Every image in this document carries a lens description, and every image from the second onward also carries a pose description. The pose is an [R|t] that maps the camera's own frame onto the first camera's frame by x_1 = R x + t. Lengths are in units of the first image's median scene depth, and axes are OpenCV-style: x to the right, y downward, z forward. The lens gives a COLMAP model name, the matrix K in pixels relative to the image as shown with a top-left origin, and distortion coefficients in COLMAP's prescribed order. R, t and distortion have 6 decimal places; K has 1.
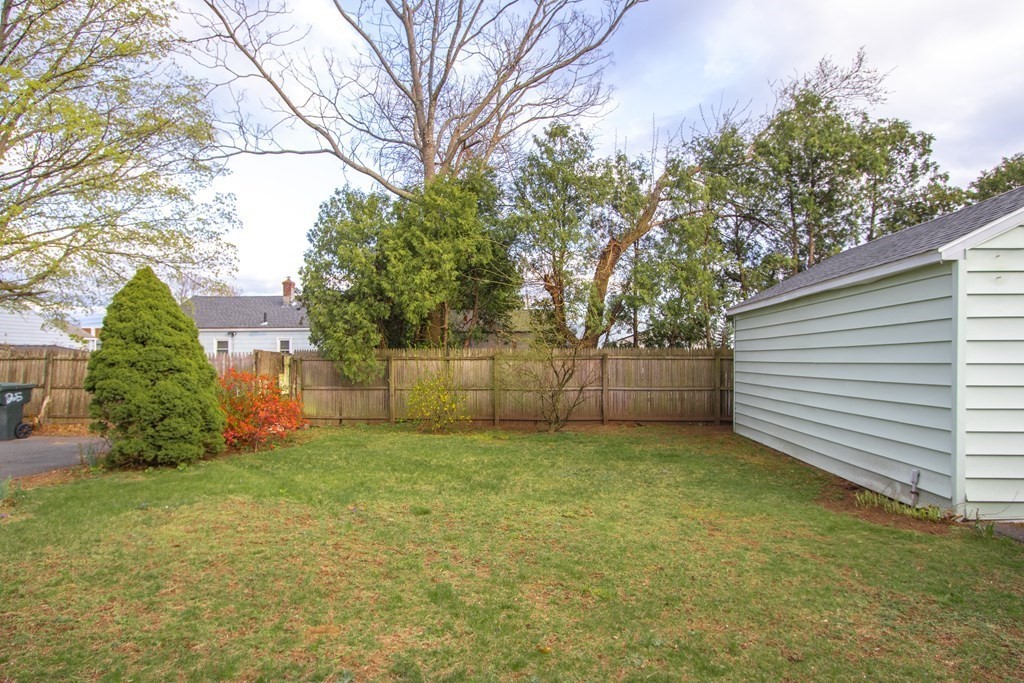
lens RADIAL K [[604.6, 0, 511.0], [0, 604.6, 351.2], [0, 0, 1]] dist [-0.020020, 0.001330]
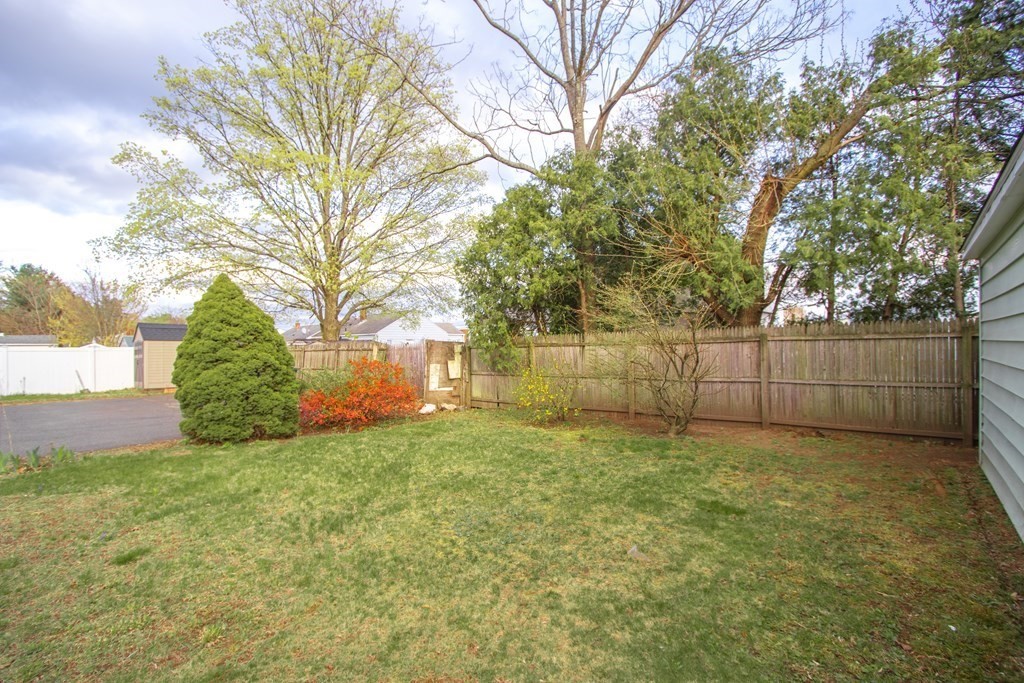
lens RADIAL K [[476.8, 0, 512.1], [0, 476.8, 346.1], [0, 0, 1]] dist [-0.008478, 0.000438]
pose [[0.816850, -0.016688, -0.576609, 0.242963], [0.025328, 0.999655, 0.006950, 0.007022], [0.576294, -0.020281, 0.816991, 0.343734]]
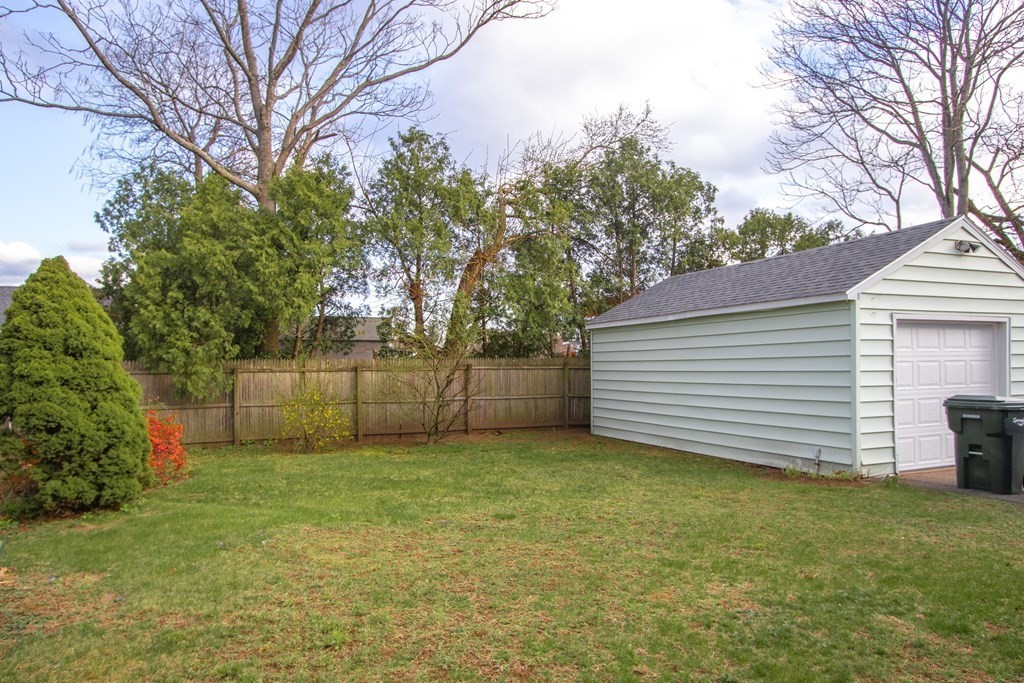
lens RADIAL K [[657.5, 0, 509.5], [0, 657.5, 350.8], [0, 0, 1]] dist [-0.009416, 0.000649]
pose [[0.889872, 0.003814, 0.456193, -0.288617], [0.002104, 0.999920, -0.012465, -0.004216], [-0.456204, 0.012052, 0.889793, -0.013044]]
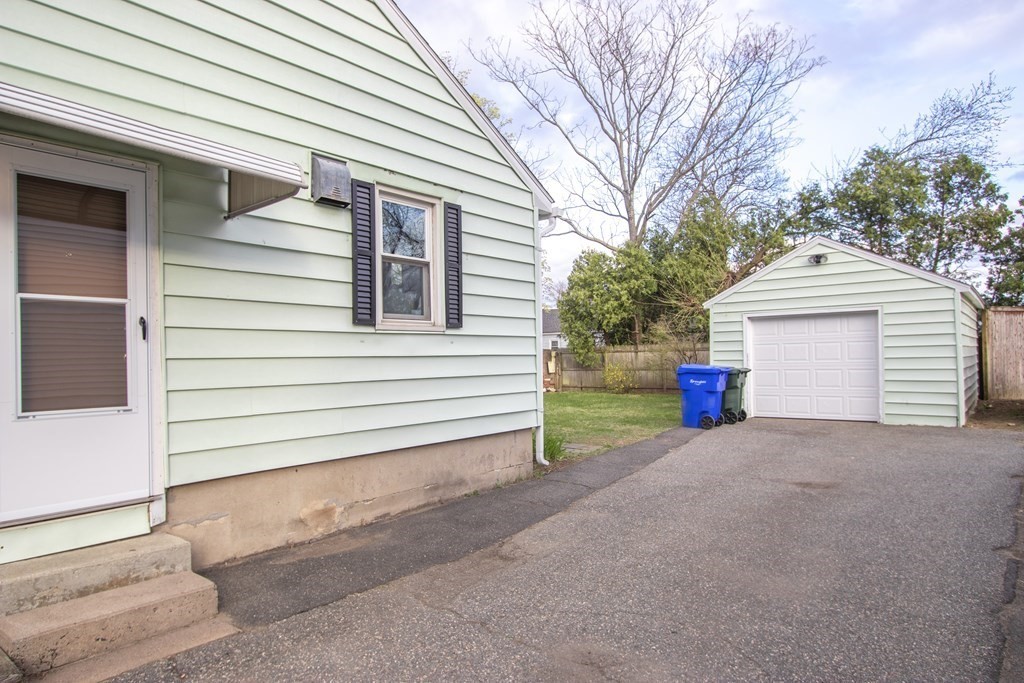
lens RADIAL K [[620.5, 0, 512.0], [0, 620.5, 341.5], [0, 0, 1]] dist [-0.006411, 0.000795]
pose [[0.822242, -0.027583, -0.568469, 0.601872], [0.025866, 0.999604, -0.011089, -0.004422], [0.568550, -0.005586, 0.822630, -0.607896]]
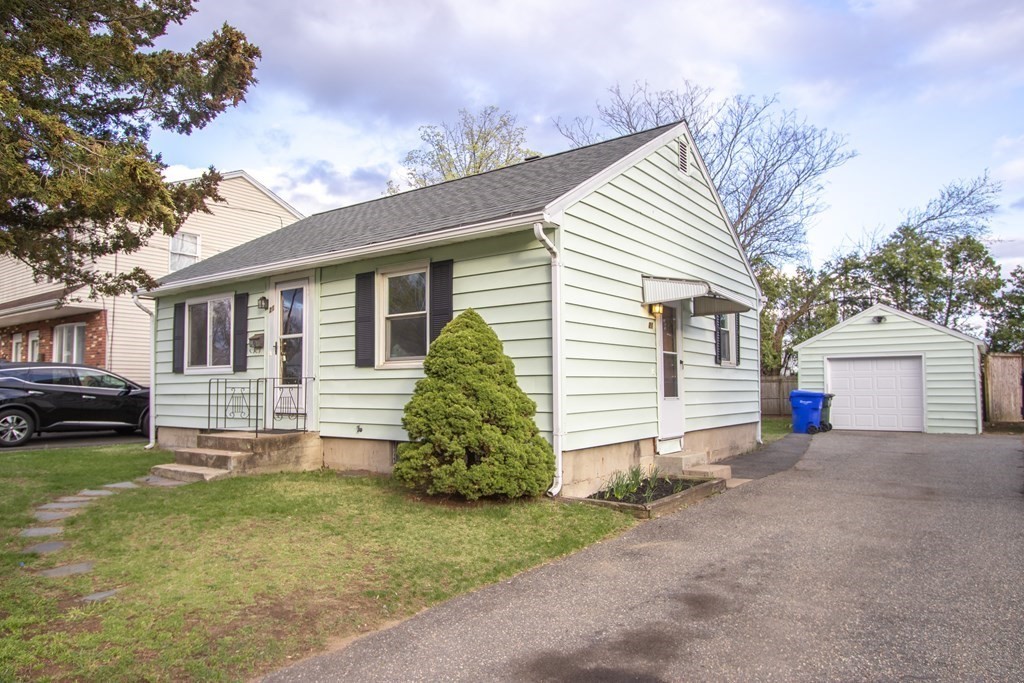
lens RADIAL K [[657.5, 0, 509.5], [0, 657.5, 350.8], [0, 0, 1]] dist [-0.009416, 0.000649]
pose [[0.848036, -0.029588, -0.529112, 0.526219], [0.008562, 0.999075, -0.042147, -0.004881], [0.529869, 0.031212, 0.847505, -1.187743]]
